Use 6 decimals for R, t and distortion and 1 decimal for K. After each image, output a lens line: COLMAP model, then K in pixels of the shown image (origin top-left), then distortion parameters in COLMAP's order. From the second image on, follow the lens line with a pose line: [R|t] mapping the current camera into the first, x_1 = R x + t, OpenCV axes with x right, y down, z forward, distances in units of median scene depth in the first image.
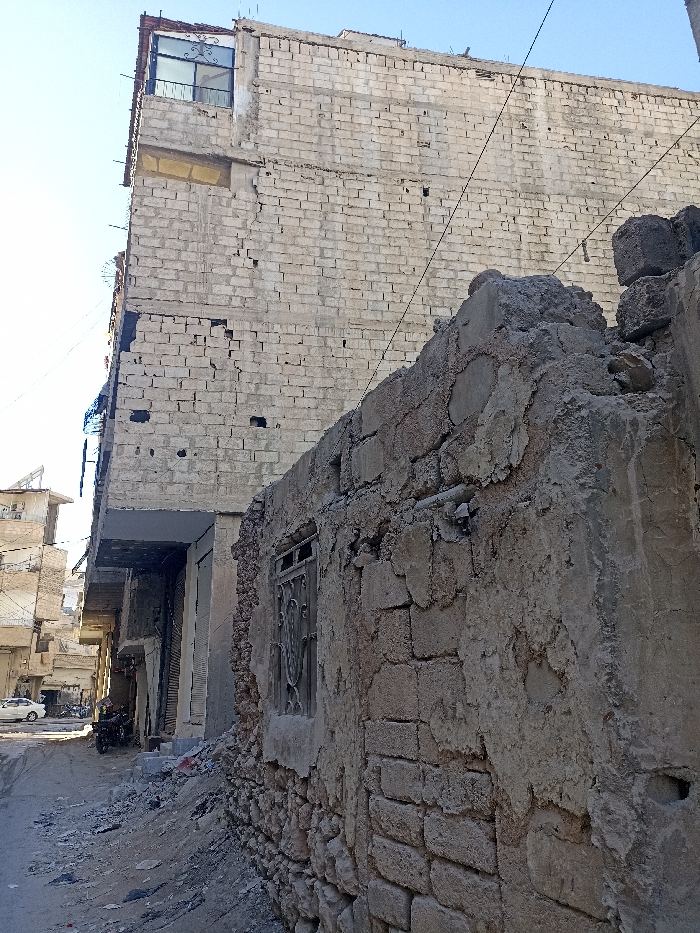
lens RADIAL K [[728.5, 0, 358.0], [0, 728.5, 457.5], [0, 0, 1]] dist [0.066933, -0.000438]
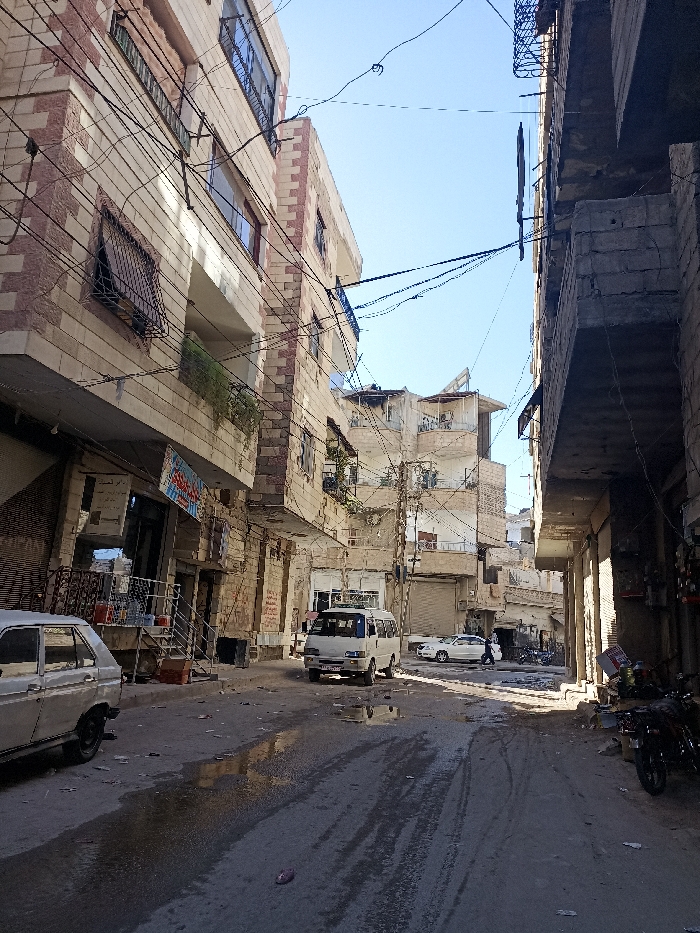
lens RADIAL K [[728.5, 0, 358.0], [0, 728.5, 457.5], [0, 0, 1]] dist [0.066933, -0.000438]
pose [[0.840549, -0.069652, -0.537240, -0.100401], [0.105755, 0.993717, 0.036629, 0.076803], [0.531313, -0.087604, 0.842634, 0.241591]]
